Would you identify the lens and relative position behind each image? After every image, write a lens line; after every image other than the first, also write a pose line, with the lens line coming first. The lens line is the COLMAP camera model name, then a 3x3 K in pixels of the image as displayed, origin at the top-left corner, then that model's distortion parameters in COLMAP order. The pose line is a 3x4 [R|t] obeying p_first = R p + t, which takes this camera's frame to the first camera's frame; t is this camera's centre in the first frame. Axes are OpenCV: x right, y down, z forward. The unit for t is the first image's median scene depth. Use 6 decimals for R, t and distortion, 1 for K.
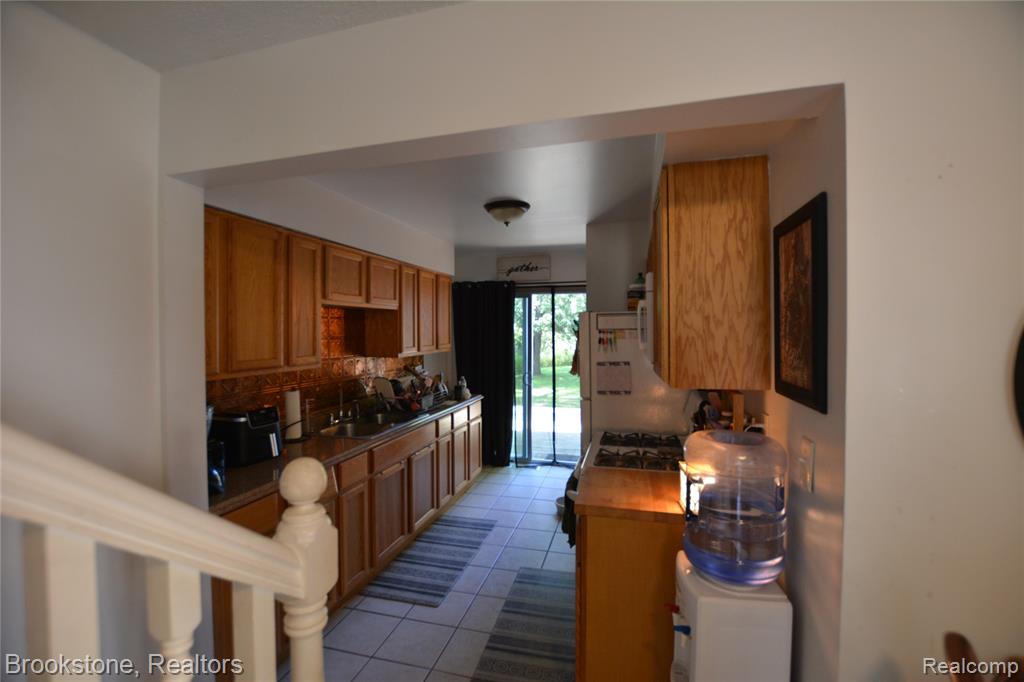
lens RADIAL K [[451.2, 0, 510.1], [0, 451.2, 336.7], [0, 0, 1]] dist [-0.024346, 0.000857]
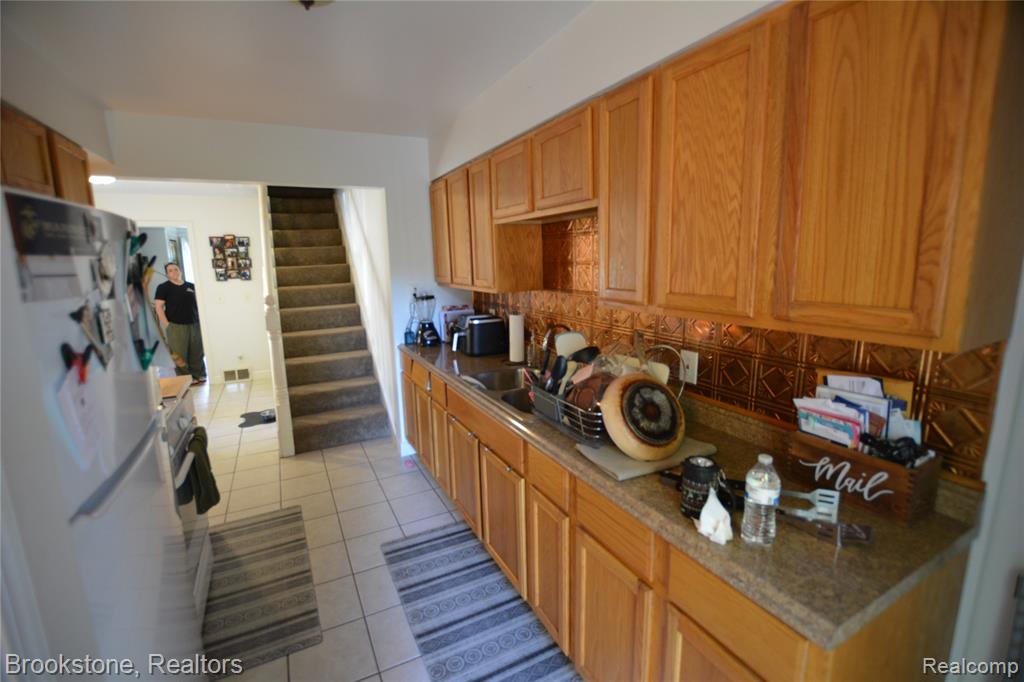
lens RADIAL K [[451.2, 0, 510.1], [0, 451.2, 336.7], [0, 0, 1]] dist [-0.024346, 0.000857]
pose [[-0.740095, 0.133700, -0.659078, 0.158184], [0.017196, 0.983480, 0.180197, -0.012574], [0.672283, 0.122029, -0.730167, 1.367796]]
